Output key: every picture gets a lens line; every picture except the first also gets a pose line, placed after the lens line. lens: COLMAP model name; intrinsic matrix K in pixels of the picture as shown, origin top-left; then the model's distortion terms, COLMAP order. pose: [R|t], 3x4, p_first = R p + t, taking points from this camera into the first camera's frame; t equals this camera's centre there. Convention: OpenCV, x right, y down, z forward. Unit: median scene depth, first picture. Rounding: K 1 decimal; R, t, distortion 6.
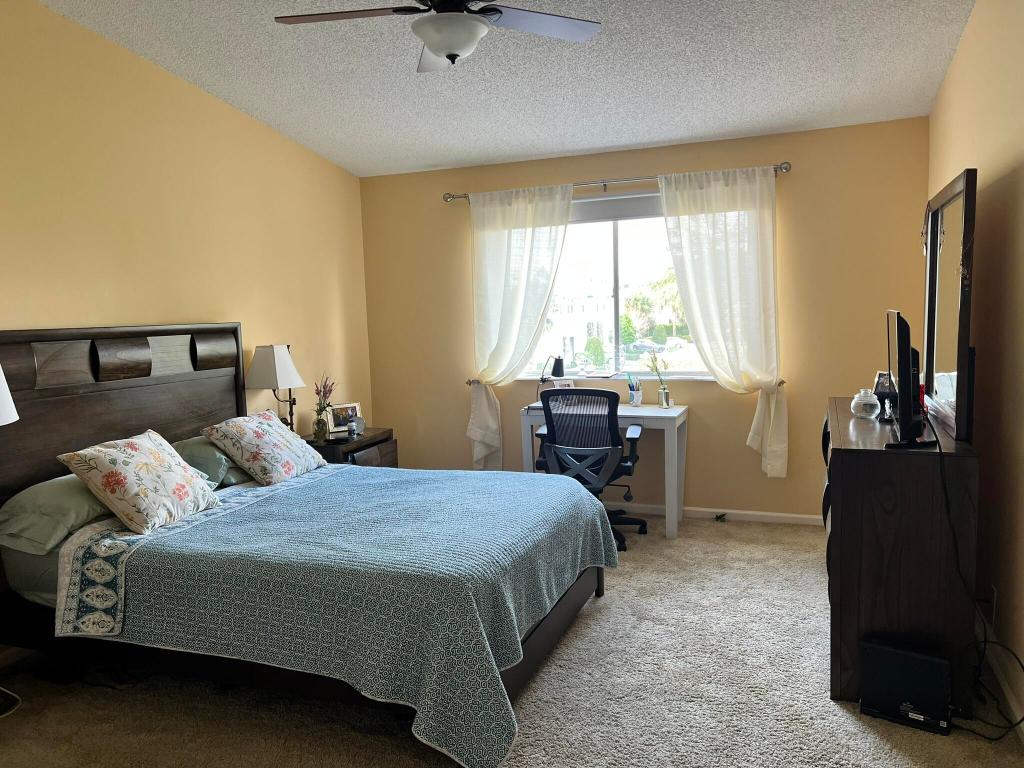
lens RADIAL K [[732.4, 0, 510.8], [0, 732.4, 371.6], [0, 0, 1]] dist [0.112662, -0.124076]
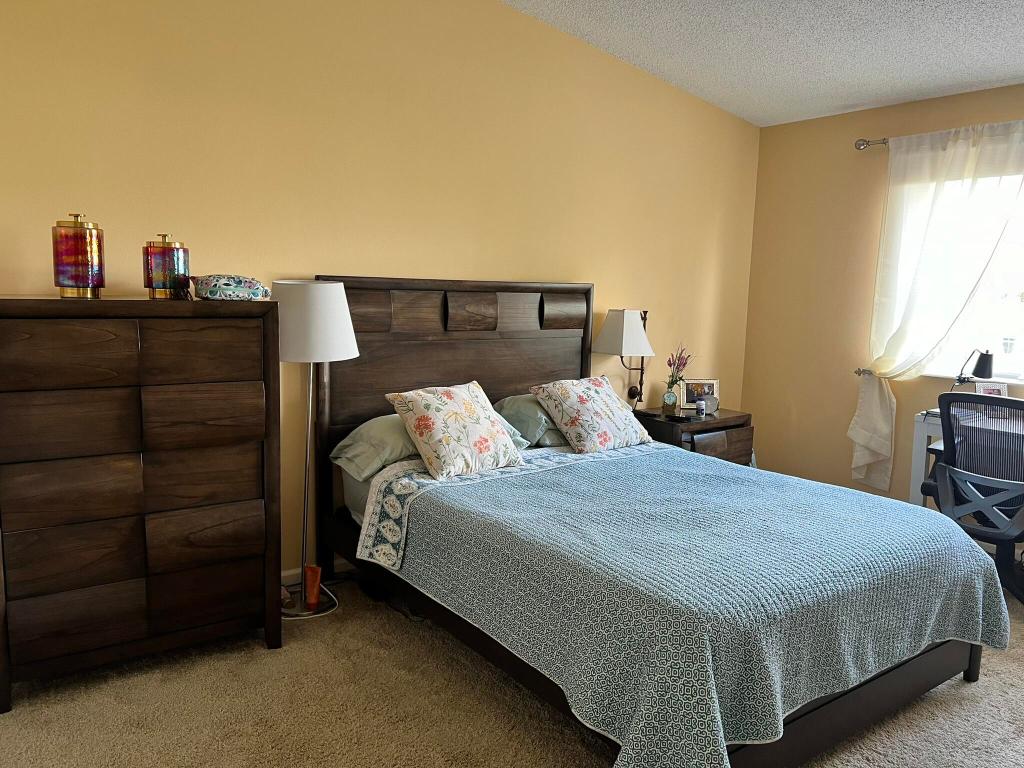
lens RADIAL K [[756.2, 0, 510.7], [0, 756.2, 378.5], [0, 0, 1]] dist [0.122253, -0.130381]
pose [[0.857447, 0.118914, -0.500643, 0.085483], [-0.095402, 0.992801, 0.072418, -0.006623], [0.505650, -0.014333, 0.862619, 0.117247]]
